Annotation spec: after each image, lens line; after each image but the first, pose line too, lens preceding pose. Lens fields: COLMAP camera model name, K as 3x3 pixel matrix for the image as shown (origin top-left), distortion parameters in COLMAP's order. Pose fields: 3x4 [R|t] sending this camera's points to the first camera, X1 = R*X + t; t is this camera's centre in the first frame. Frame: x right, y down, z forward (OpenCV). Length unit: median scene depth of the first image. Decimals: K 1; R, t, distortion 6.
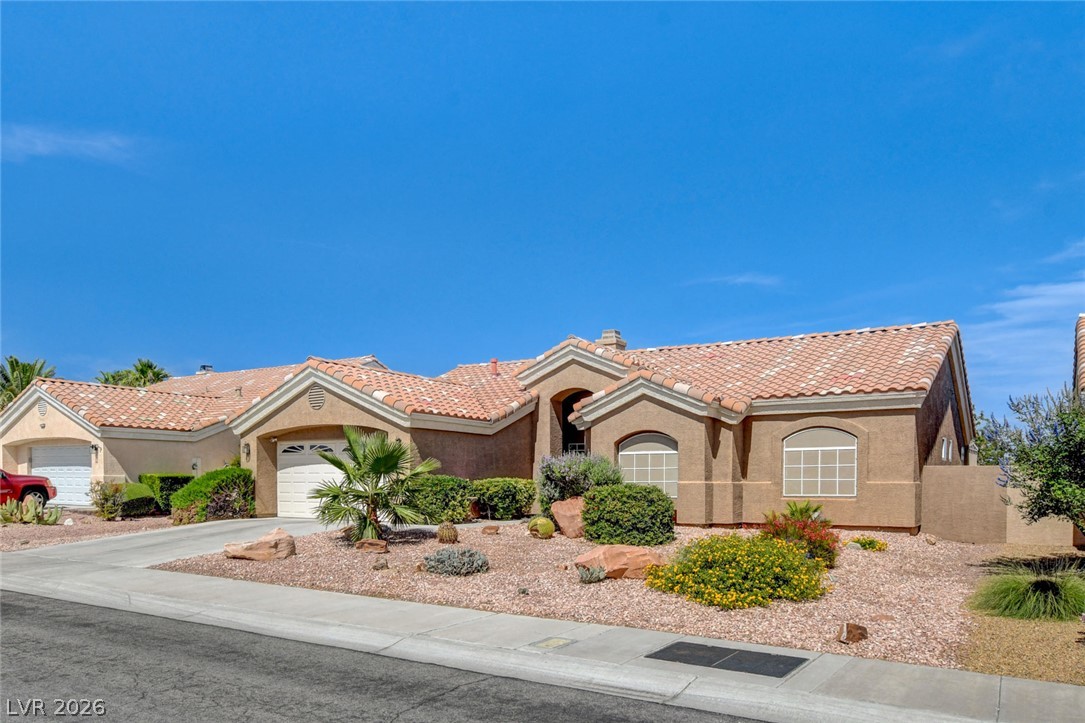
lens RADIAL K [[813.6, 0, 547.6], [0, 813.6, 503.7], [0, 0, 1]] dist [-0.007775, -0.001373]
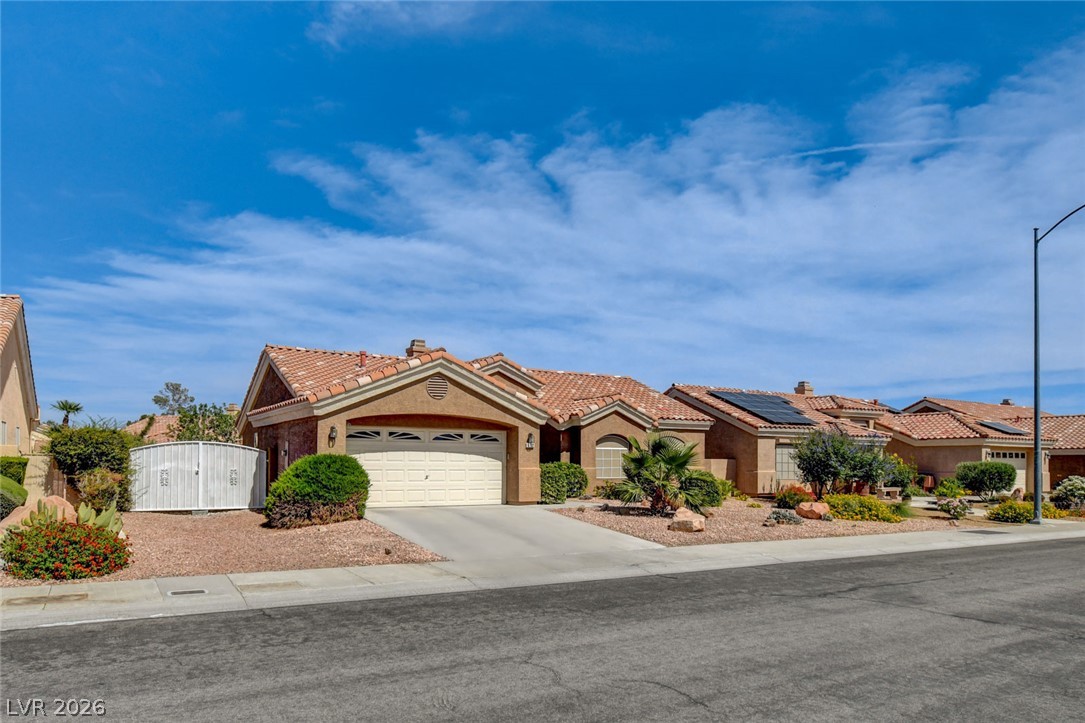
lens RADIAL K [[734.5, 0, 542.7], [0, 734.5, 448.1], [0, 0, 1]] dist [-0.007500, -0.000782]
pose [[0.429127, 0.017241, 0.903080, -1.065758], [0.019445, 0.999410, -0.028320, -0.025311], [-0.903035, 0.029713, 0.428538, 0.486078]]
